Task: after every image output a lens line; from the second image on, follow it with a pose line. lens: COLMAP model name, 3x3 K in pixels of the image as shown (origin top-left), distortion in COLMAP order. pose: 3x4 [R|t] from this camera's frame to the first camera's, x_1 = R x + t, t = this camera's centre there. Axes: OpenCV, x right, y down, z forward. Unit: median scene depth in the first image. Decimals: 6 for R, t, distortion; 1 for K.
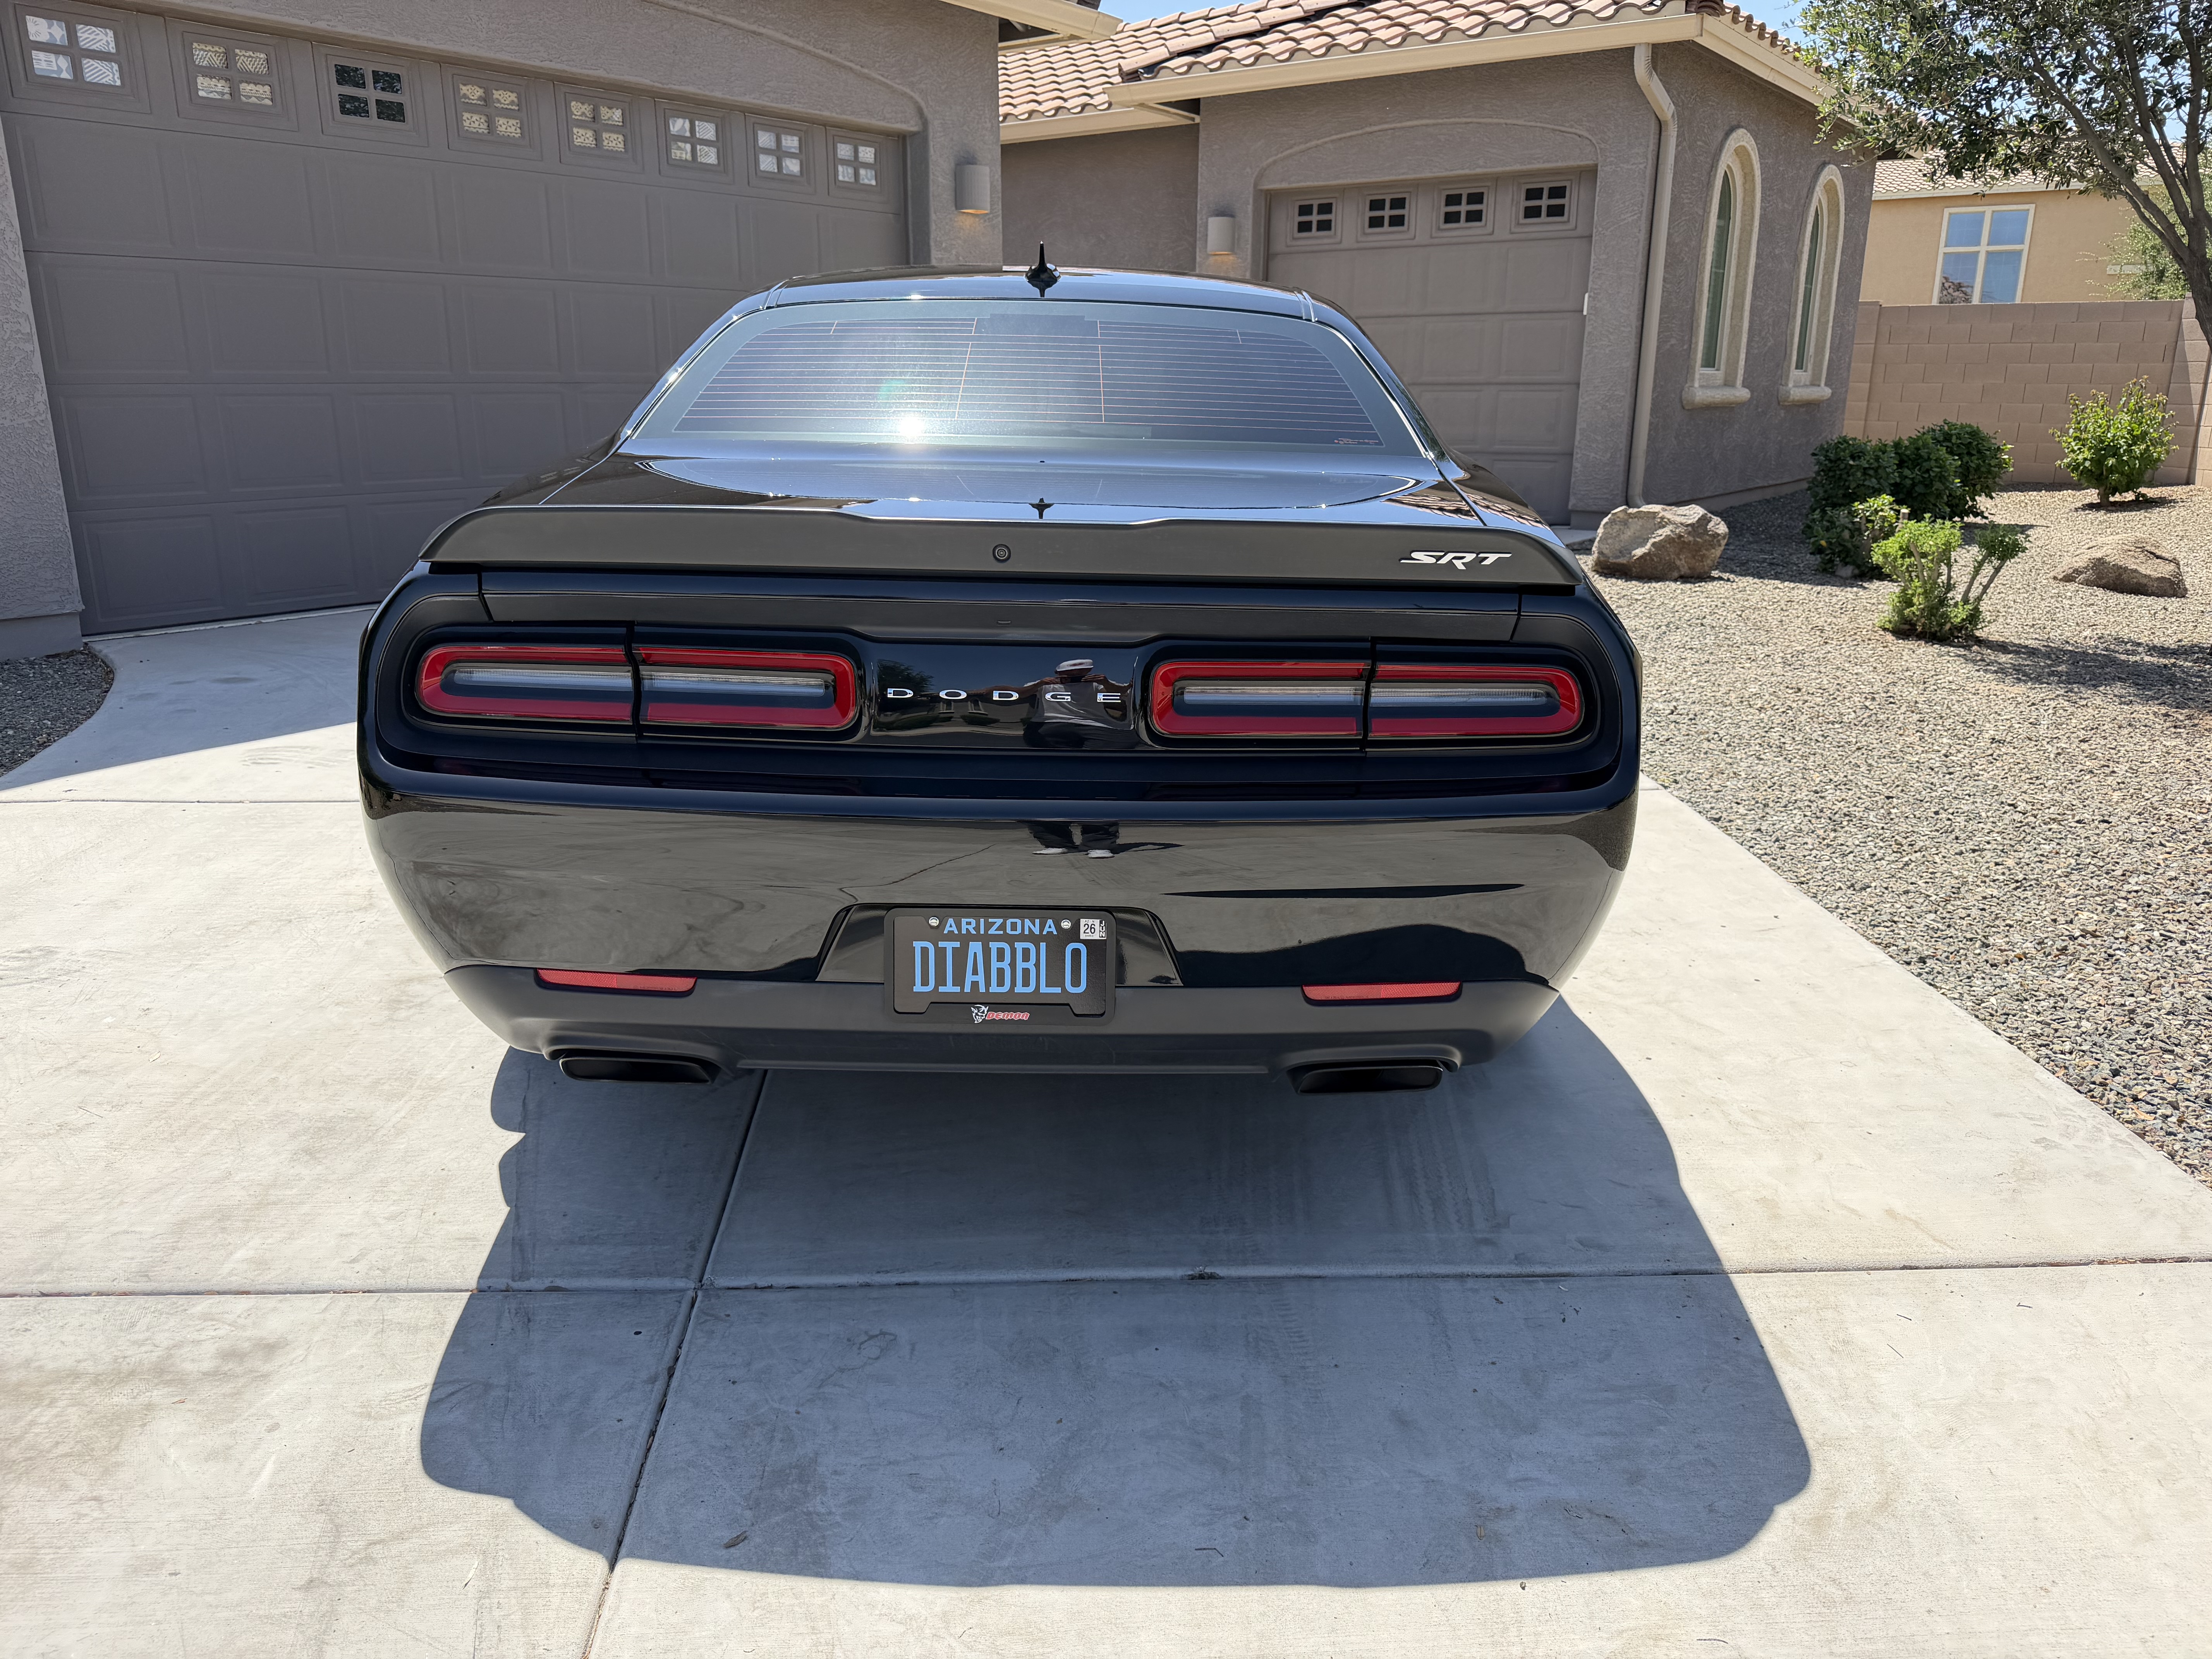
lens RADIAL K [[1574.9, 0, 1094.3], [0, 1574.9, 810.7], [0, 0, 1]] dist [0.005800, -0.015657]
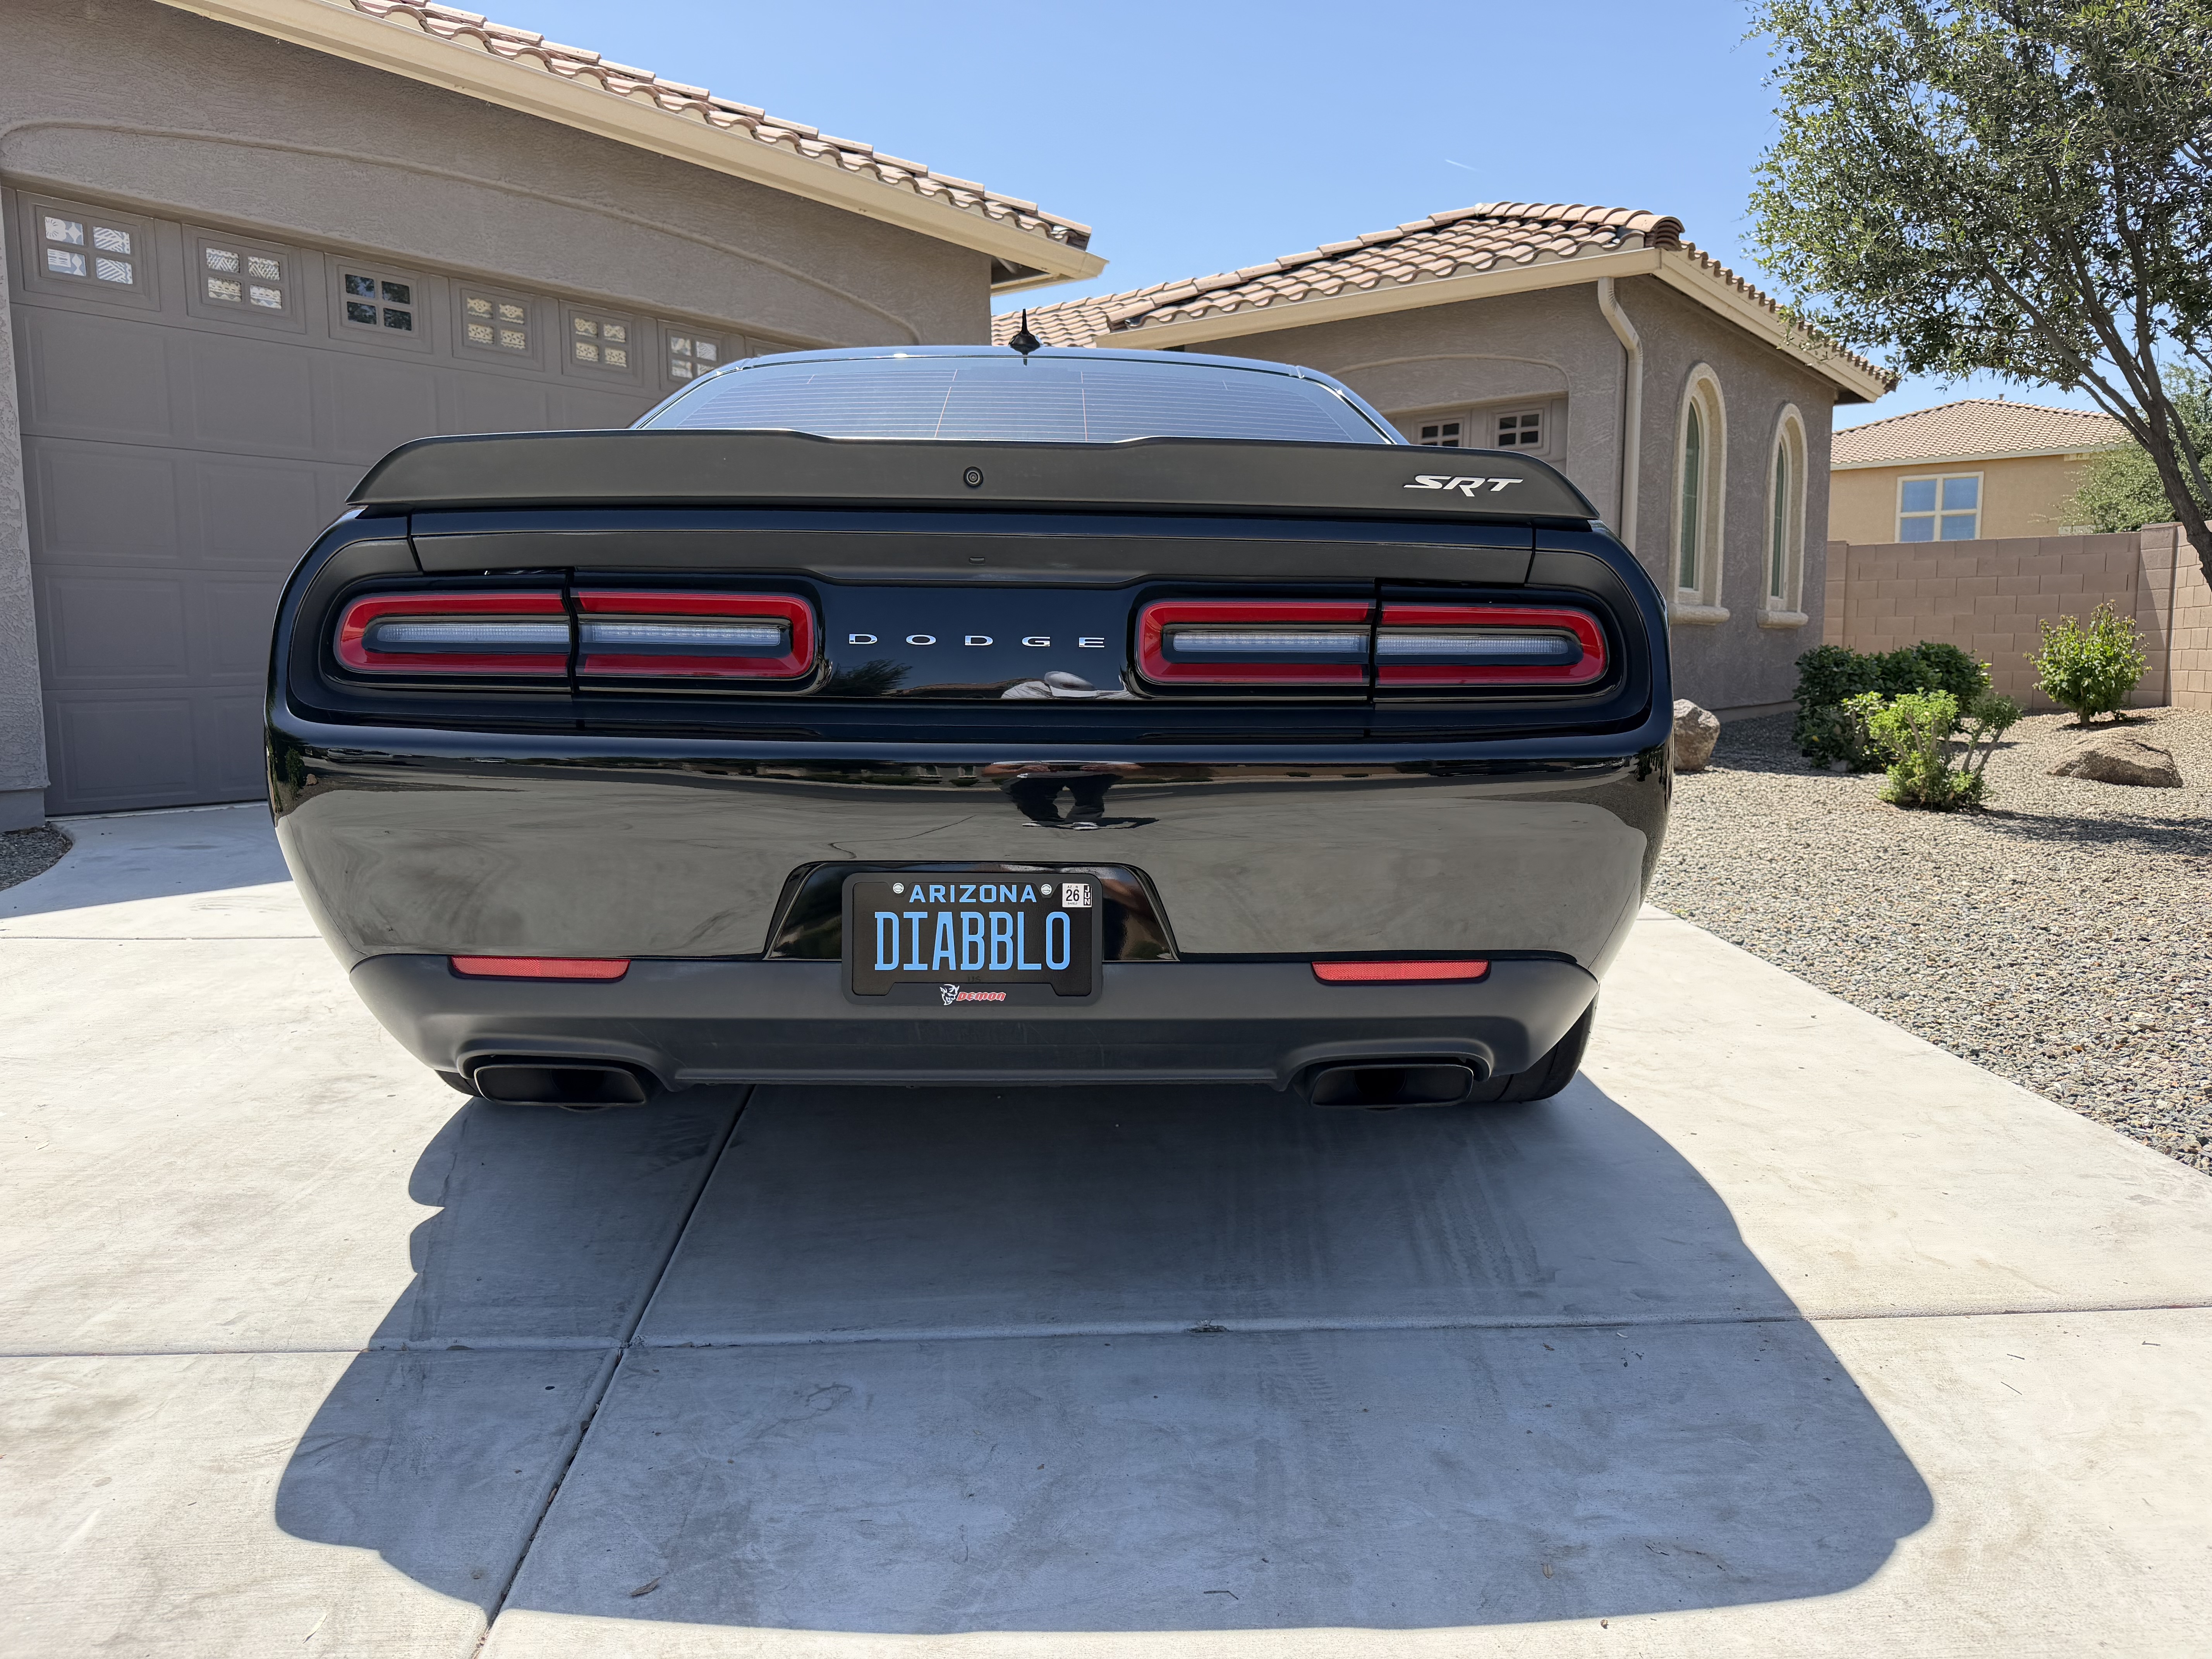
lens RADIAL K [[1574.9, 0, 1104.7], [0, 1574.9, 831.6], [0, 0, 1]] dist [0.005800, -0.015657]
pose [[0.999910, -0.009707, 0.009271, 0.006000], [0.011032, 0.987748, -0.155668, 0.145185], [-0.007647, 0.155756, 0.987766, 0.089395]]
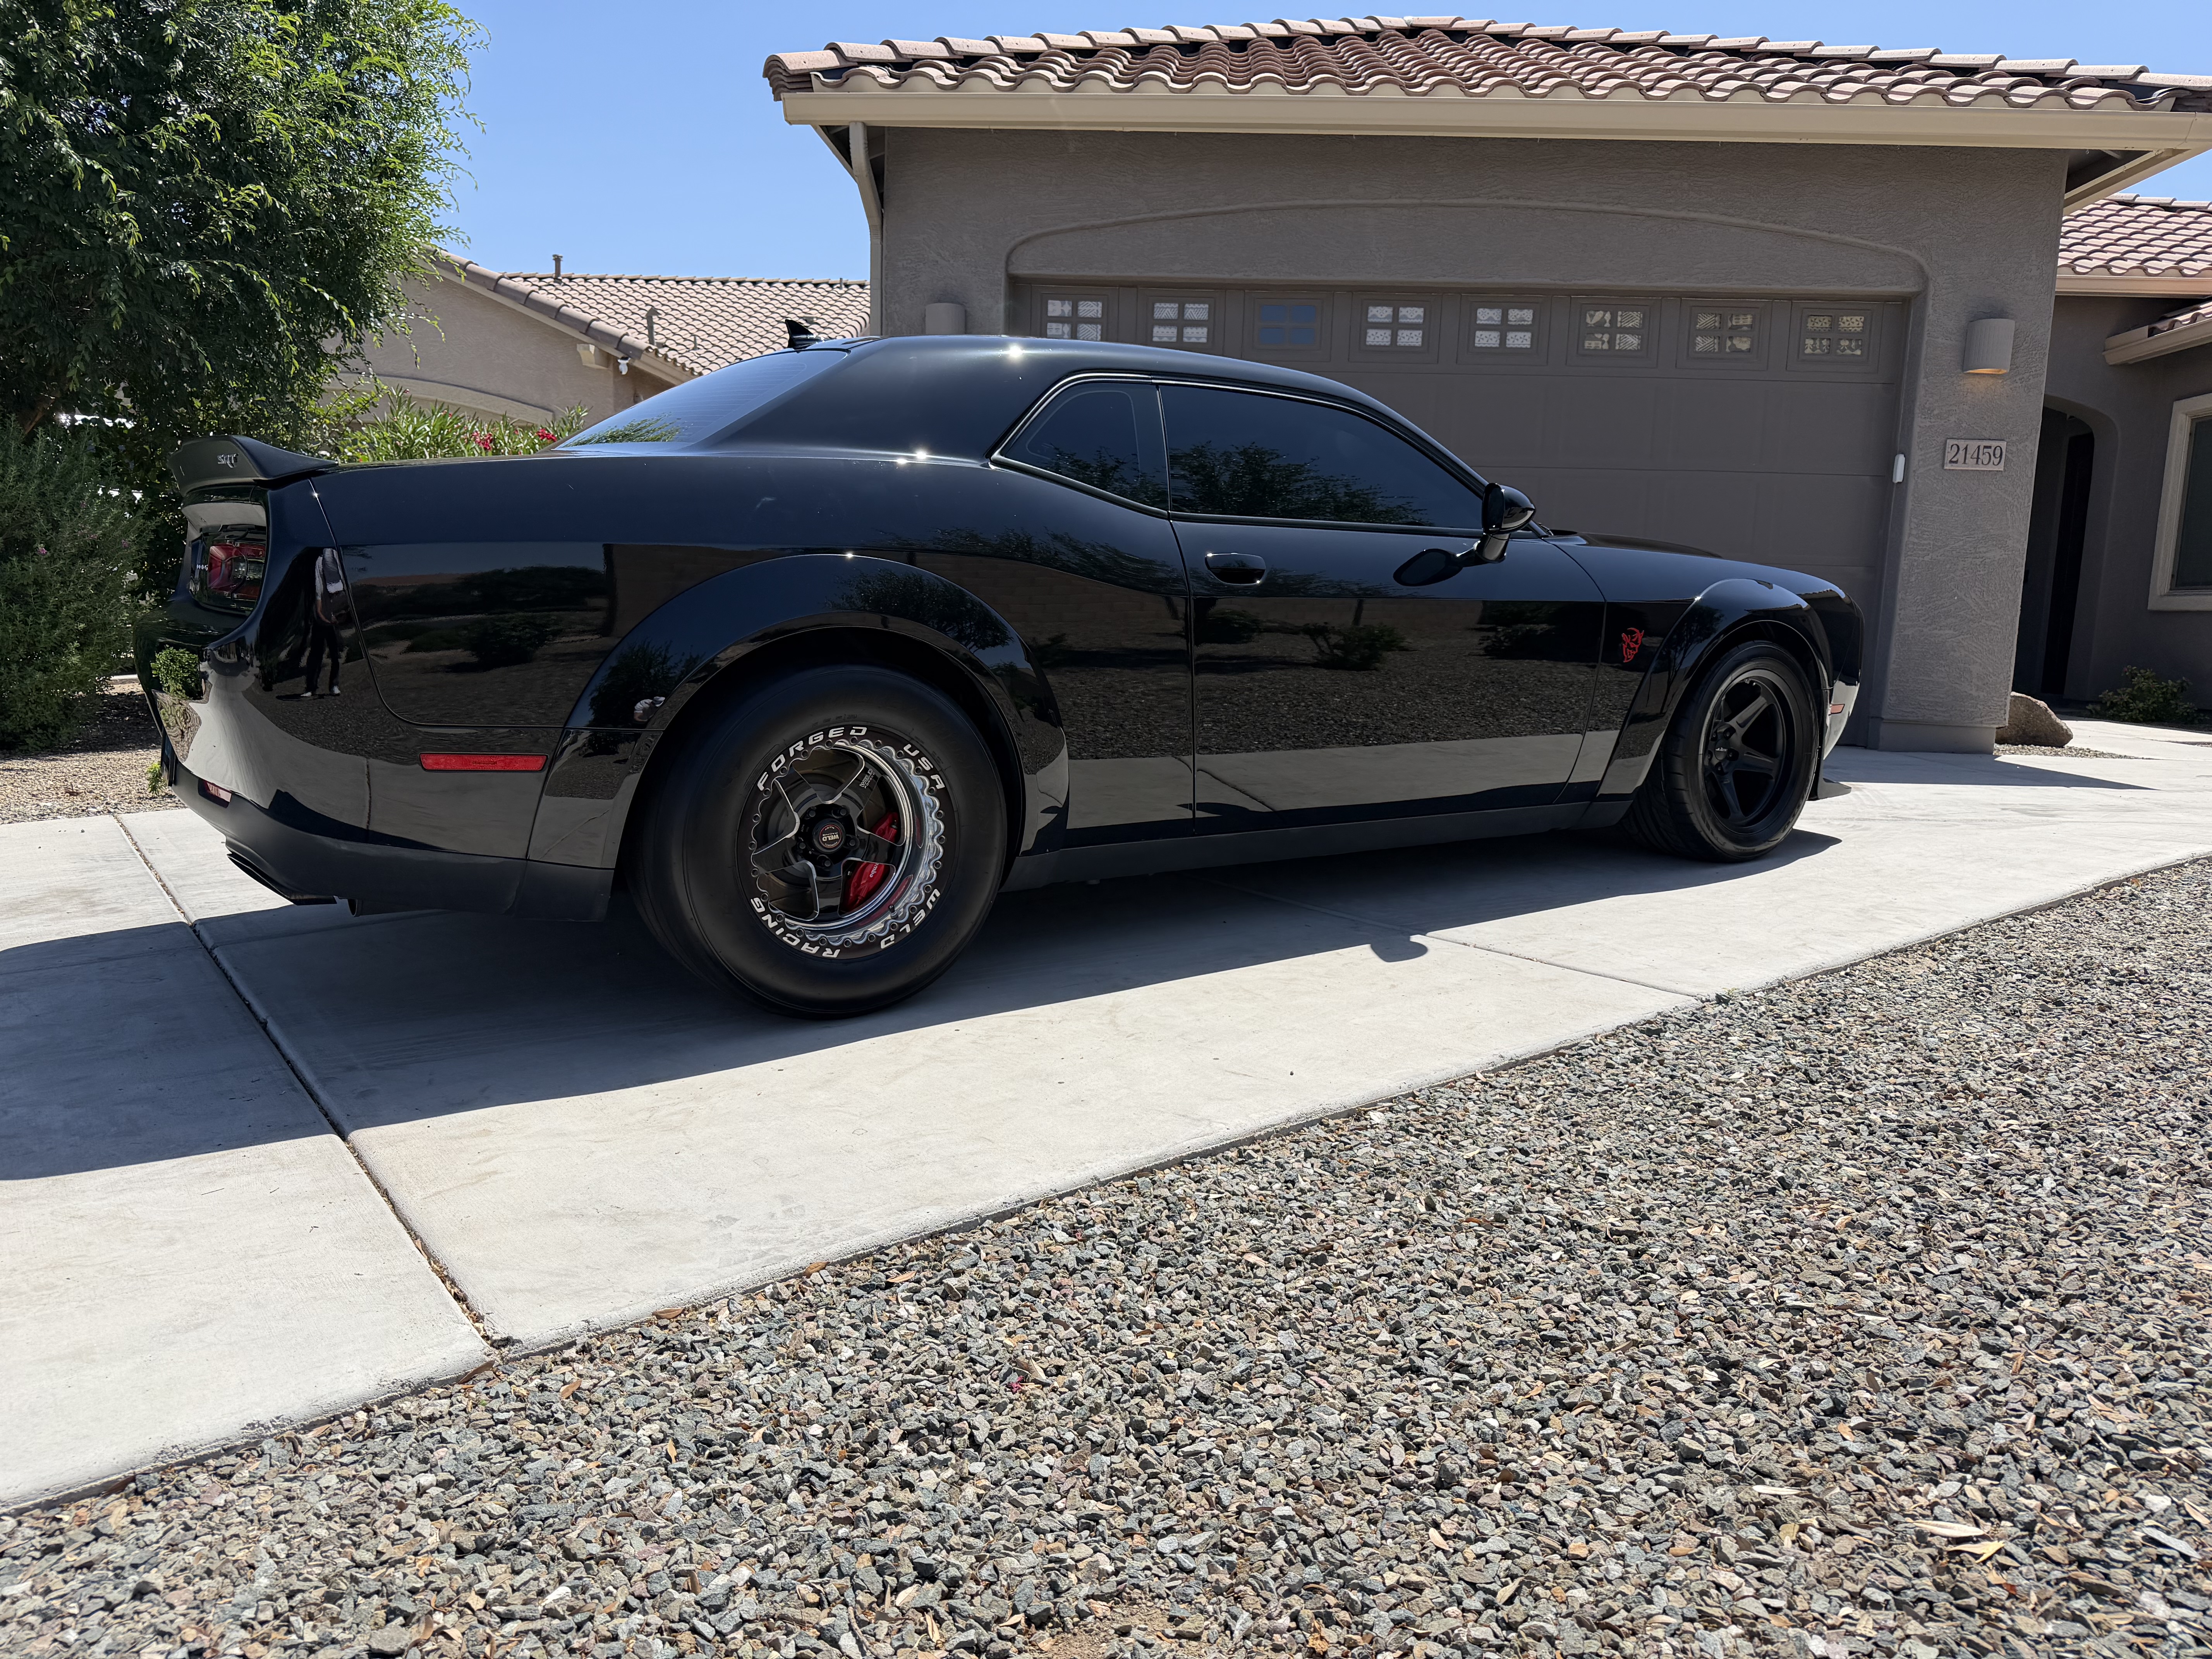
lens RADIAL K [[1574.9, 0, 1112.0], [0, 1574.9, 836.1], [0, 0, 1]] dist [0.005800, -0.015657]
pose [[0.563016, 0.135329, -0.815291, 1.500621], [-0.246515, 0.969094, -0.009377, -0.037600], [0.788824, 0.206261, 0.578976, 0.688456]]
